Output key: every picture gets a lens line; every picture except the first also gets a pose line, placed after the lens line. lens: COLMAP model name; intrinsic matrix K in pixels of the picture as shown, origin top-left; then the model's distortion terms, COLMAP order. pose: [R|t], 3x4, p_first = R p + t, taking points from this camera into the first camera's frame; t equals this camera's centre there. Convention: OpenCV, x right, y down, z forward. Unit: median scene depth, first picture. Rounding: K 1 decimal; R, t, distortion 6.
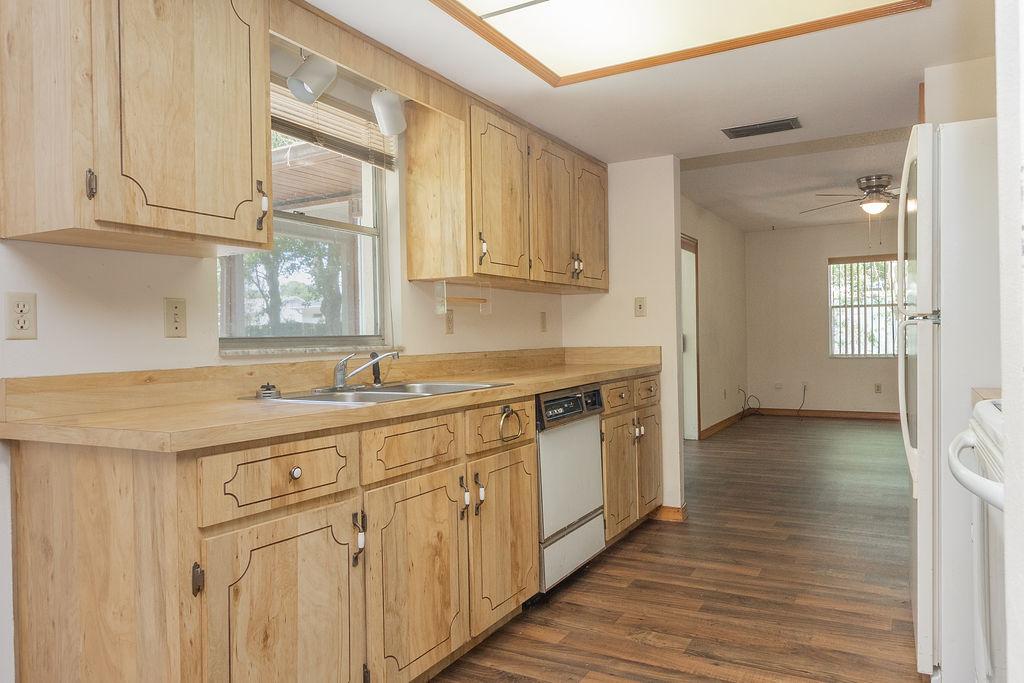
lens RADIAL K [[705.2, 0, 512.0], [0, 705.2, 341.5], [0, 0, 1]] dist [-0.002148, 0.001362]
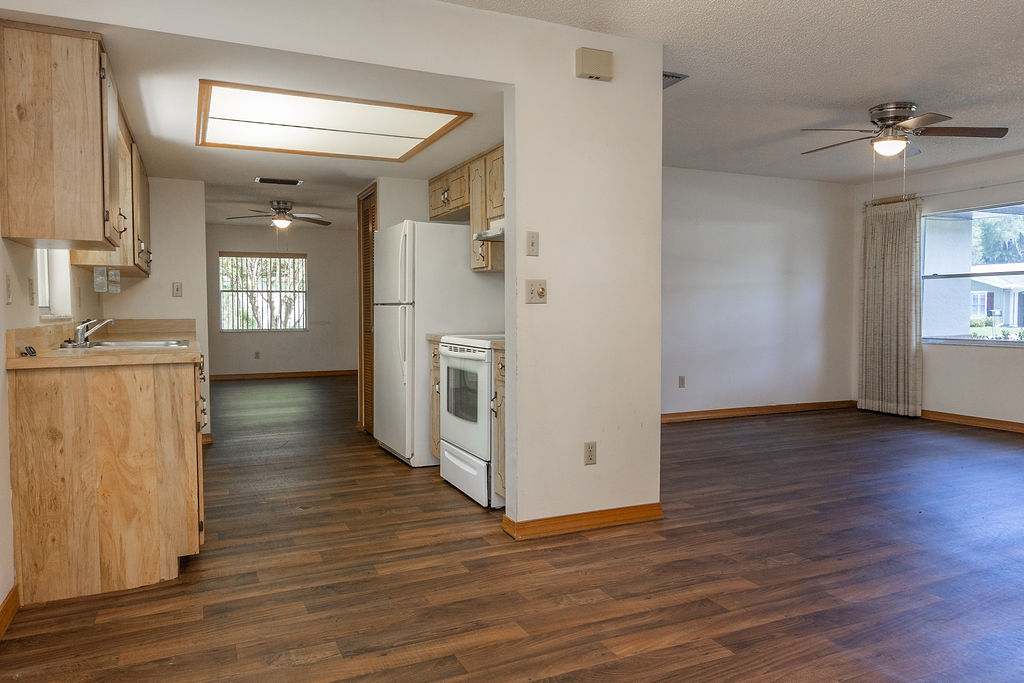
lens RADIAL K [[705.2, 0, 512.0], [0, 705.2, 341.5], [0, 0, 1]] dist [-0.002148, 0.001362]
pose [[0.592117, -0.018149, 0.805648, -0.515929], [-0.003566, 0.999678, 0.025141, 0.013518], [-0.805844, -0.017759, 0.591861, -0.307318]]
